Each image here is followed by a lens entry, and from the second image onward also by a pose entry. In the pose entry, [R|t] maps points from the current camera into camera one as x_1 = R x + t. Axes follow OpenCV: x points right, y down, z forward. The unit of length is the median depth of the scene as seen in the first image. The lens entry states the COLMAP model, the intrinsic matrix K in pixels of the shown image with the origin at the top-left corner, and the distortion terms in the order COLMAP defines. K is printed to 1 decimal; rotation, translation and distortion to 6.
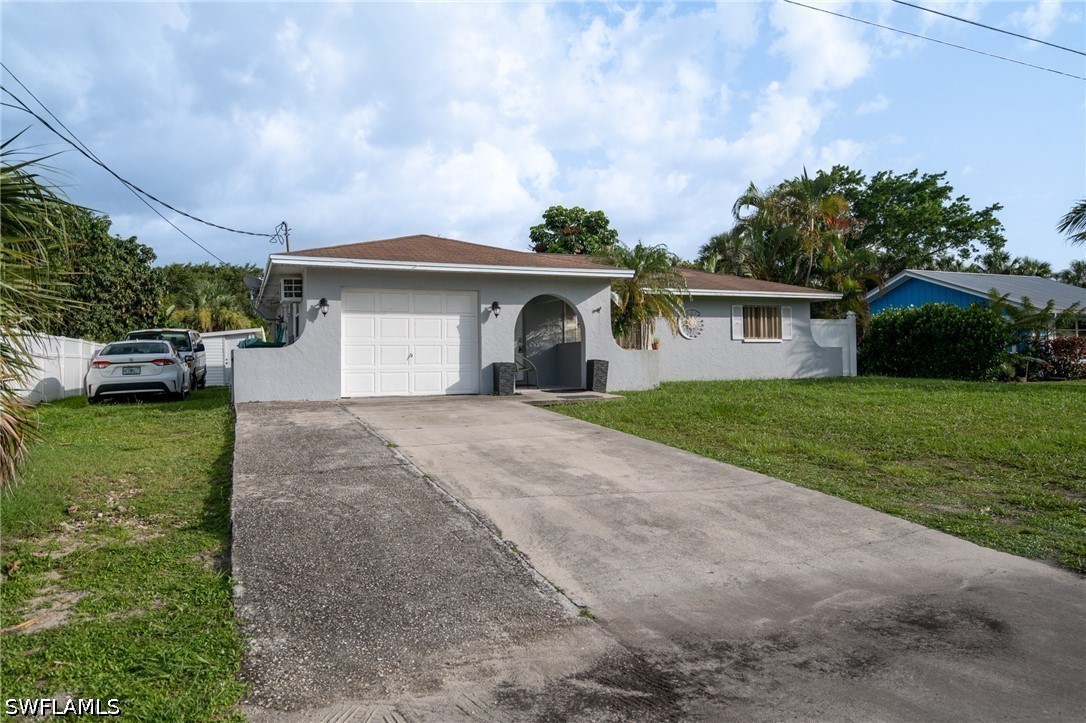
lens RADIAL K [[649.8, 0, 543.0], [0, 649.8, 361.5], [0, 0, 1]] dist [-0.001167, 0.000256]
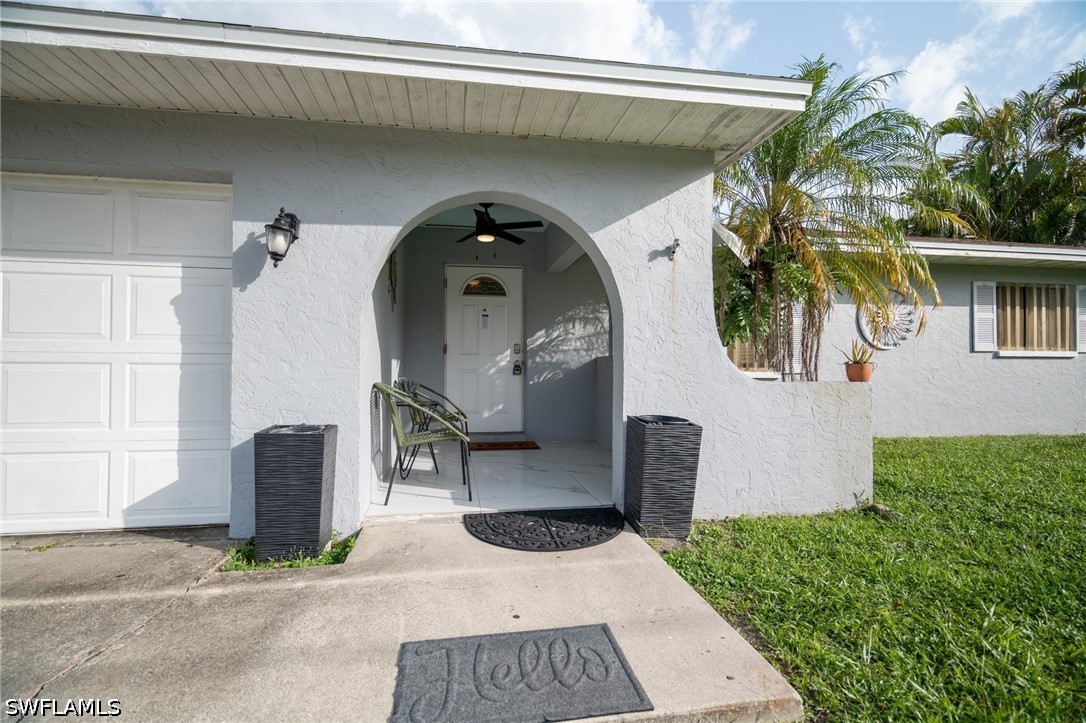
lens RADIAL K [[493.2, 0, 543.0], [0, 493.2, 361.5], [0, 0, 1]] dist [0.000552, 0.000241]
pose [[0.973273, 0.014190, -0.229214, 0.068510], [-0.016093, 0.999850, -0.006434, -0.021144], [0.229088, 0.009951, 0.973355, 0.645487]]
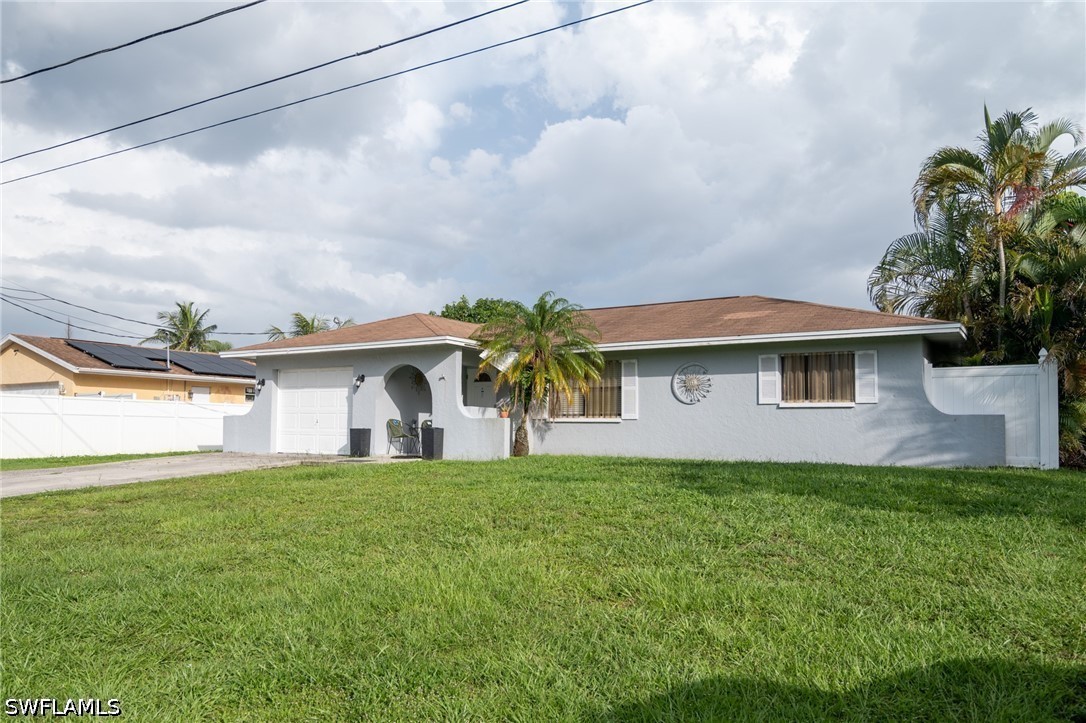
lens RADIAL K [[772.3, 0, 543.0], [0, 772.3, 361.5], [0, 0, 1]] dist [-0.003156, -0.000357]
pose [[0.597782, -0.052049, -0.799967, 0.951855], [-0.015816, 0.996930, -0.076683, -0.013299], [0.801503, 0.058491, 0.595123, 0.353014]]
